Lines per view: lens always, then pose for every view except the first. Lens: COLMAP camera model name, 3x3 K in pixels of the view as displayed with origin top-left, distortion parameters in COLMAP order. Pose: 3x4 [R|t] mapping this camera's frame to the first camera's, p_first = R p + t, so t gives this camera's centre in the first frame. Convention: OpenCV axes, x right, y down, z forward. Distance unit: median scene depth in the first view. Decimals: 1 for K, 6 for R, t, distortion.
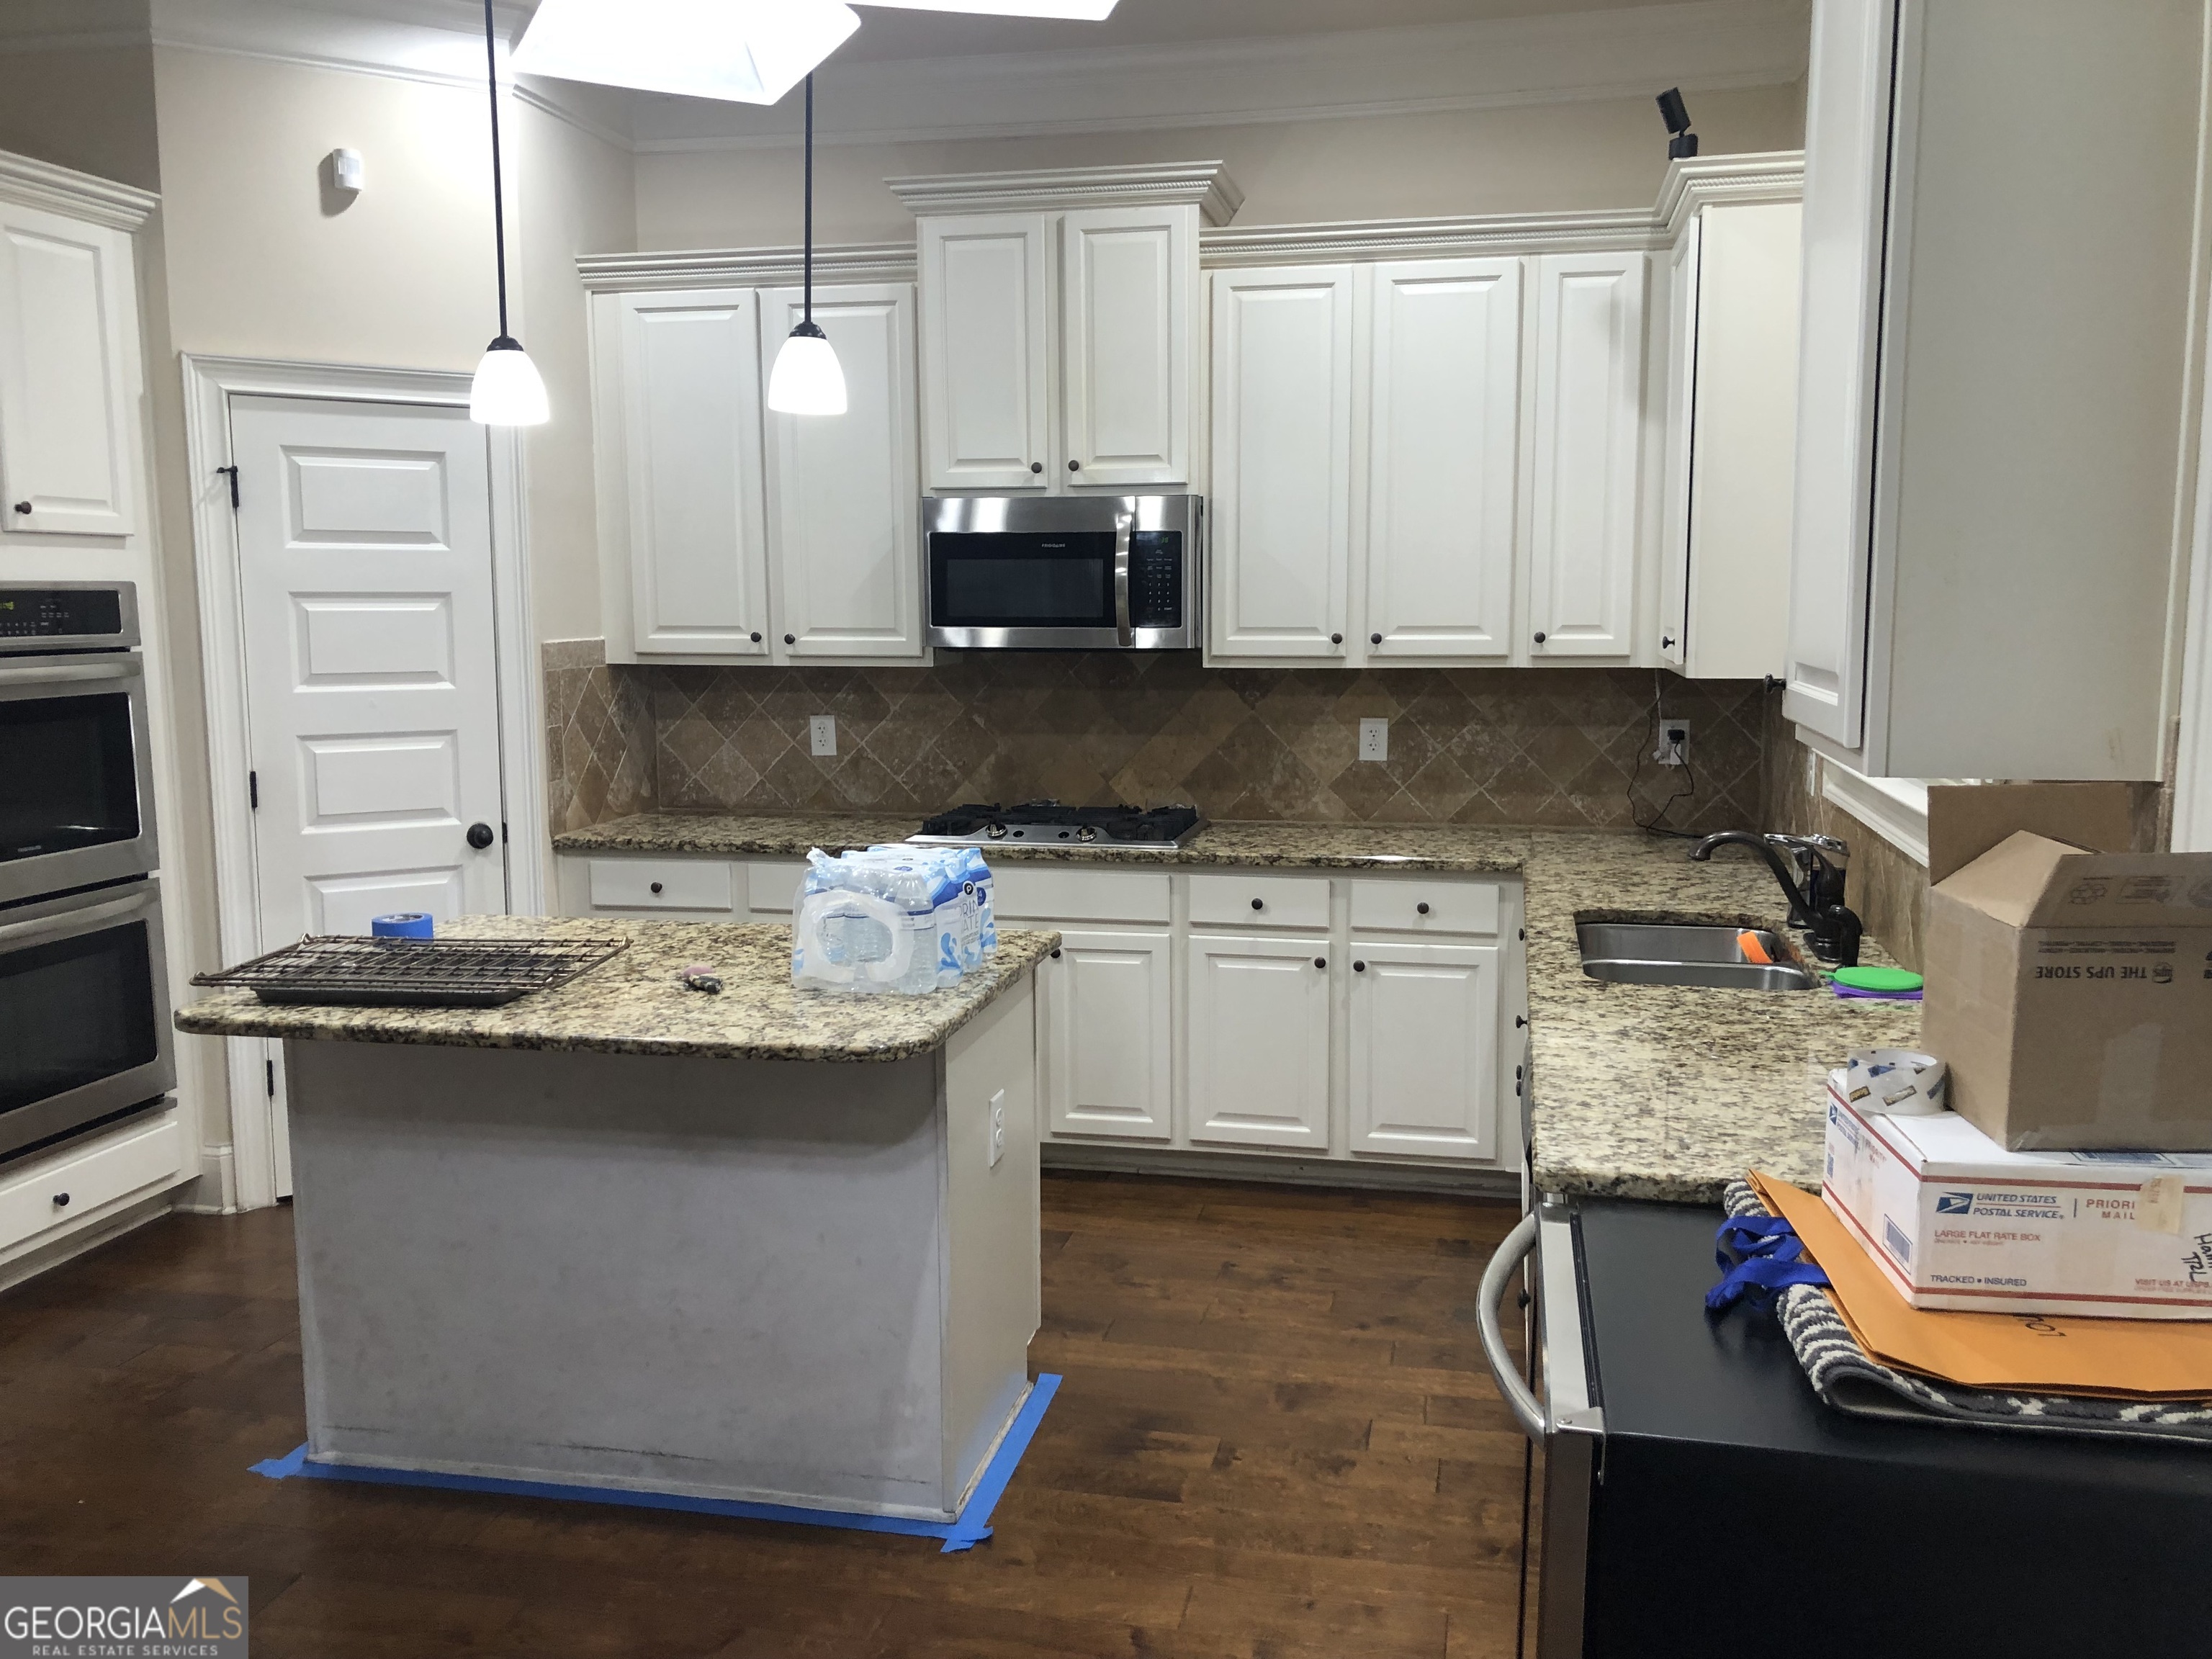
lens RADIAL K [[1807.3, 0, 1135.5], [0, 1807.3, 832.4], [0, 0, 1]] dist [0.039819, -0.055191]
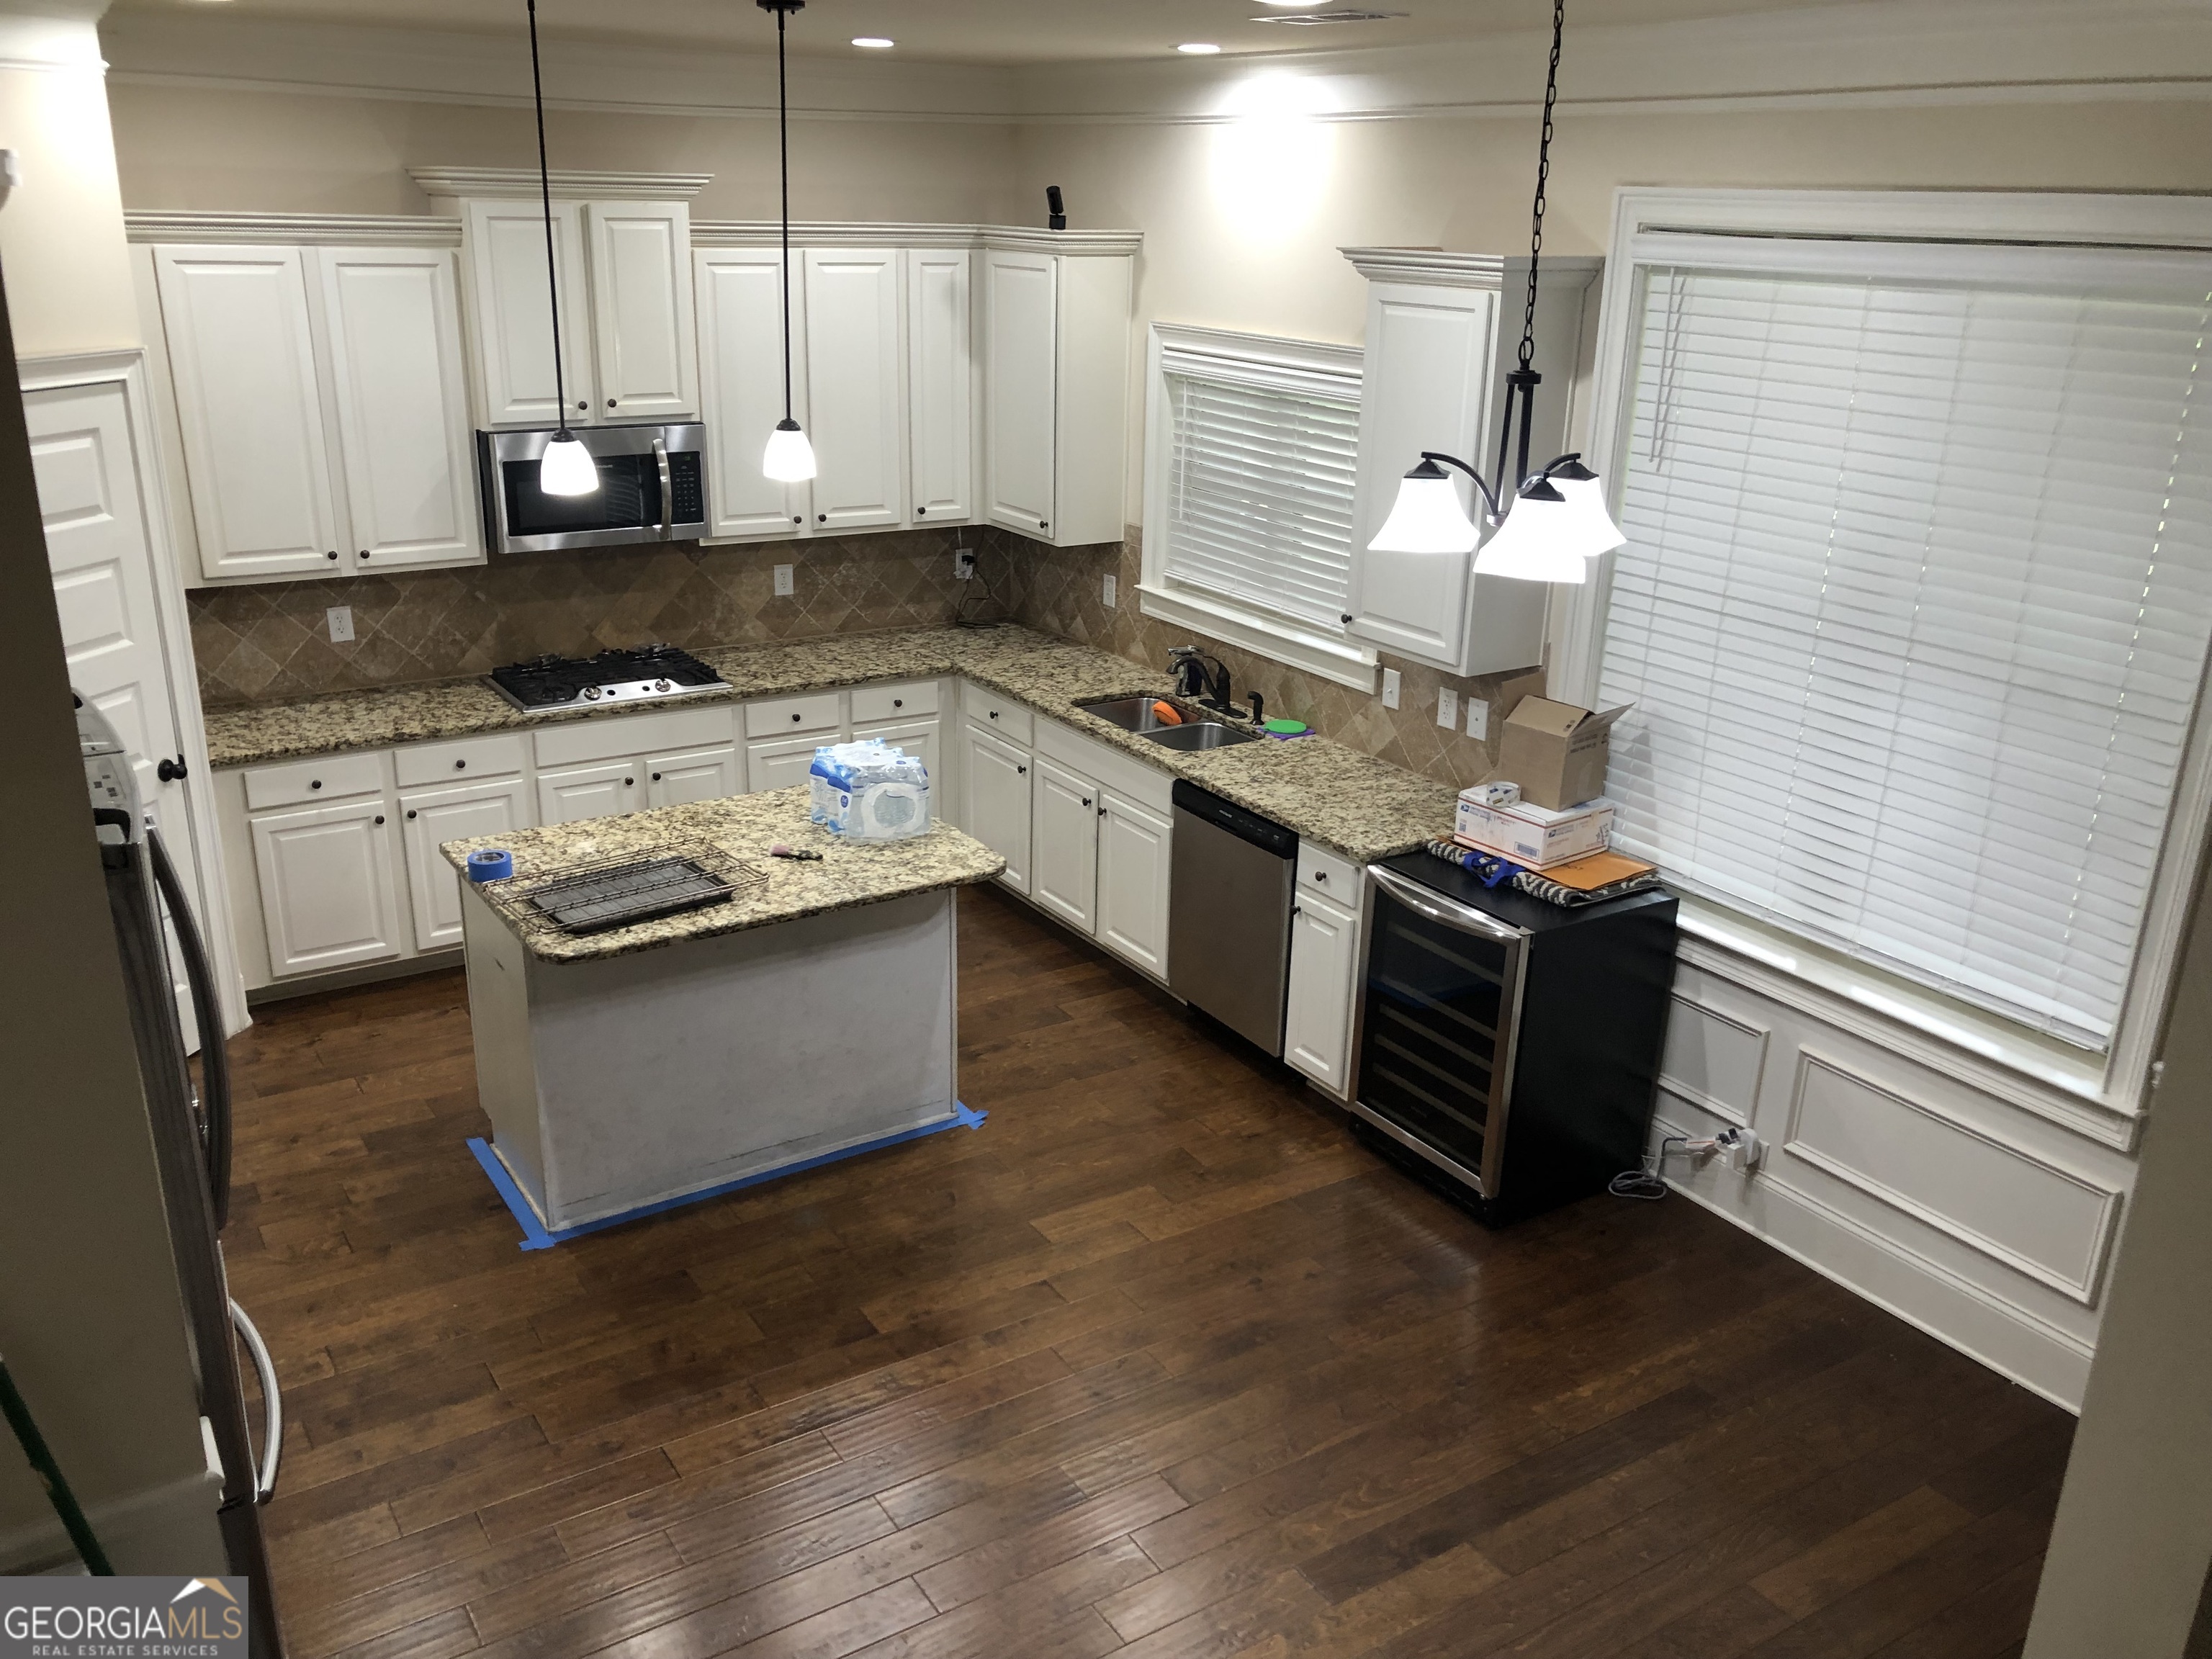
lens RADIAL K [[1807.3, 0, 1110.5], [0, 1807.3, 832.6], [0, 0, 1]] dist [0.039819, -0.055191]
pose [[0.712573, -0.212073, 0.668778, -0.739170], [0.065661, 0.969196, 0.237376, -0.197721], [-0.698519, -0.125235, 0.704548, -0.205987]]
